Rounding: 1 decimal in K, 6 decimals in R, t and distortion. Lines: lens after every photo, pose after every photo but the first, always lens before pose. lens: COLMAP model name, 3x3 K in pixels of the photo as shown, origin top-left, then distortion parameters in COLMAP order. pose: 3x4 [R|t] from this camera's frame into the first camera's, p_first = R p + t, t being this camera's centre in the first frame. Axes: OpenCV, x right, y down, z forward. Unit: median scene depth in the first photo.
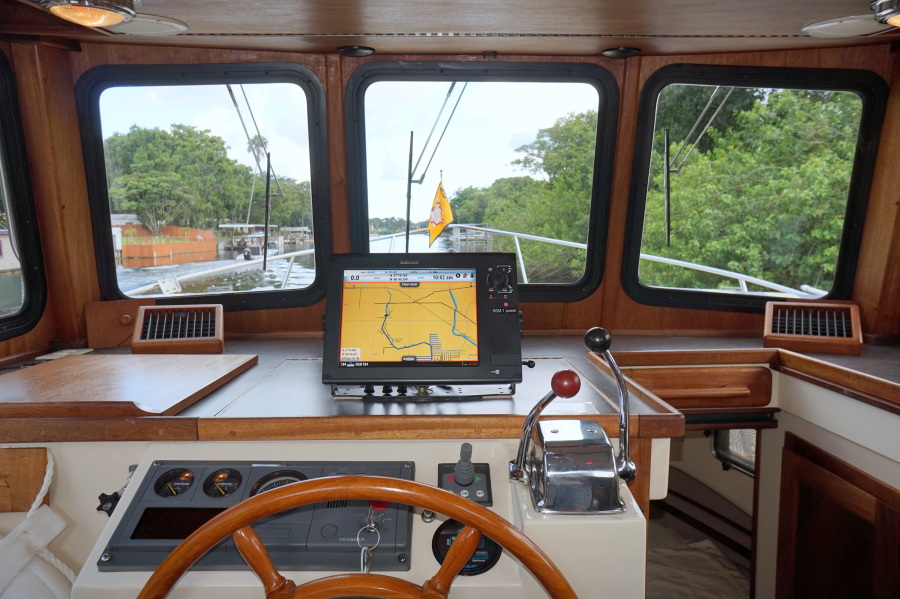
lens RADIAL K [[602.9, 0, 441.0], [0, 602.9, 296.6], [0, 0, 1]] dist [-0.049331, 0.065805]
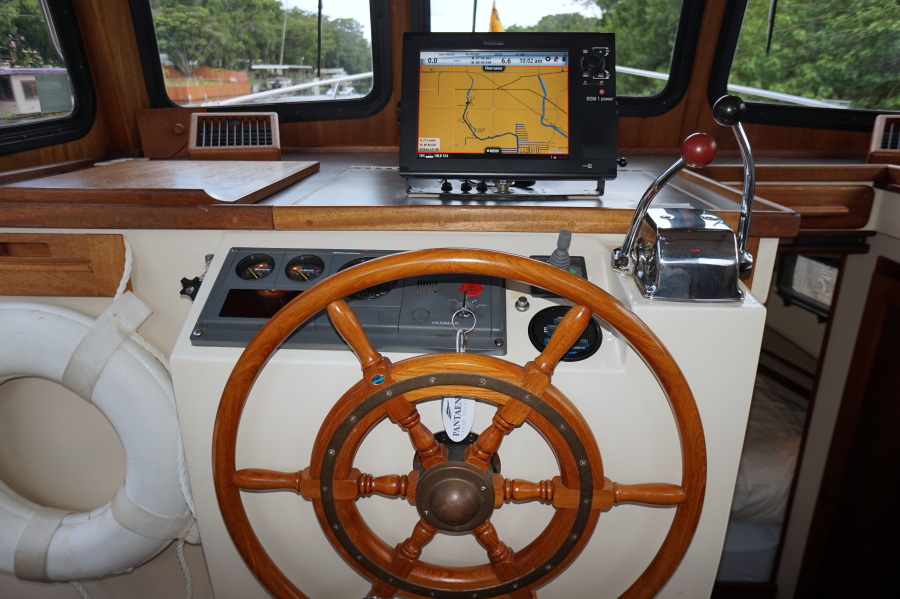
lens RADIAL K [[602.9, 0, 442.1], [0, 602.9, 290.7], [0, 0, 1]] dist [-0.049331, 0.065805]
pose [[0.998029, 0.021129, -0.059085, -0.068153], [-0.006444, 0.971135, 0.238443, 0.088217], [0.062418, -0.237592, 0.969358, 0.058168]]
